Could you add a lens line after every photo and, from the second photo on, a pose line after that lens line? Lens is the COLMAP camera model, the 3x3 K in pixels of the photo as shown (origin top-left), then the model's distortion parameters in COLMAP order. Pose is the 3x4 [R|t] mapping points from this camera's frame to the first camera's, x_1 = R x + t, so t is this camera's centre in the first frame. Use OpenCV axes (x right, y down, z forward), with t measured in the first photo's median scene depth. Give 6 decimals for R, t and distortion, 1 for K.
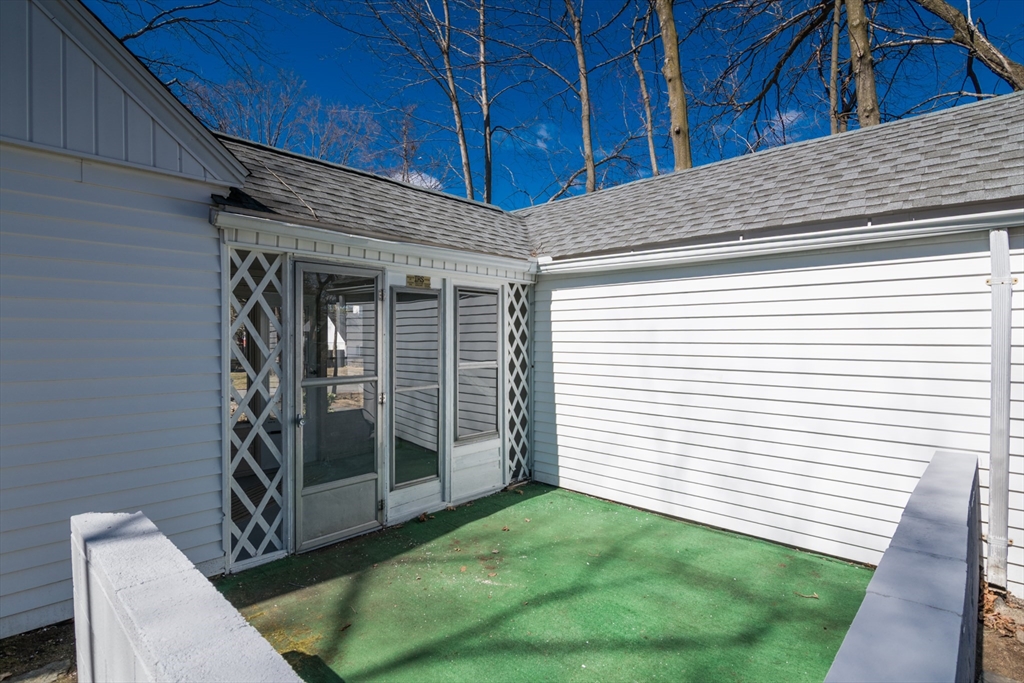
lens RADIAL K [[508.8, 0, 509.6], [0, 508.8, 343.2], [0, 0, 1]] dist [-0.008437, -0.003824]
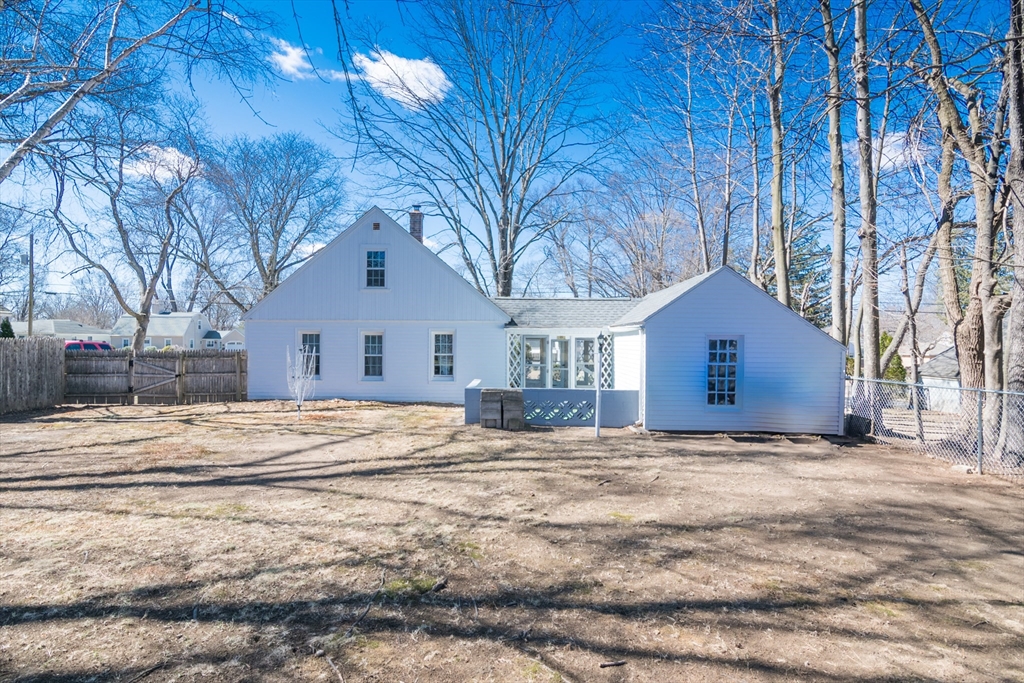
lens RADIAL K [[508.8, 0, 515.5], [0, 508.8, 342.3], [0, 0, 1]] dist [-0.008437, -0.003824]
pose [[0.665482, 0.003932, -0.746403, 1.785511], [-0.010237, 0.999940, -0.003860, -0.061331], [0.746344, 0.010210, 0.665483, -1.231707]]
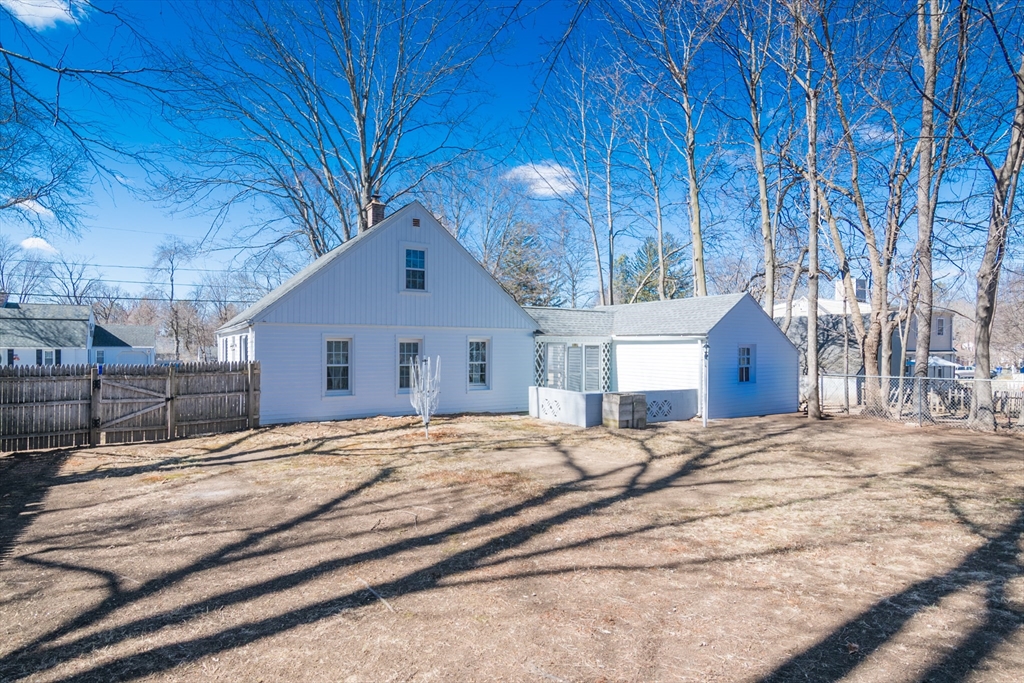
lens RADIAL K [[543.8, 0, 508.8], [0, 543.8, 342.9], [0, 0, 1]] dist [-0.005440, -0.000702]
pose [[0.960784, 0.001545, -0.277294, 0.374898], [-0.005513, 0.999893, -0.013533, -0.068207], [0.277243, 0.014531, 0.960690, -2.418025]]
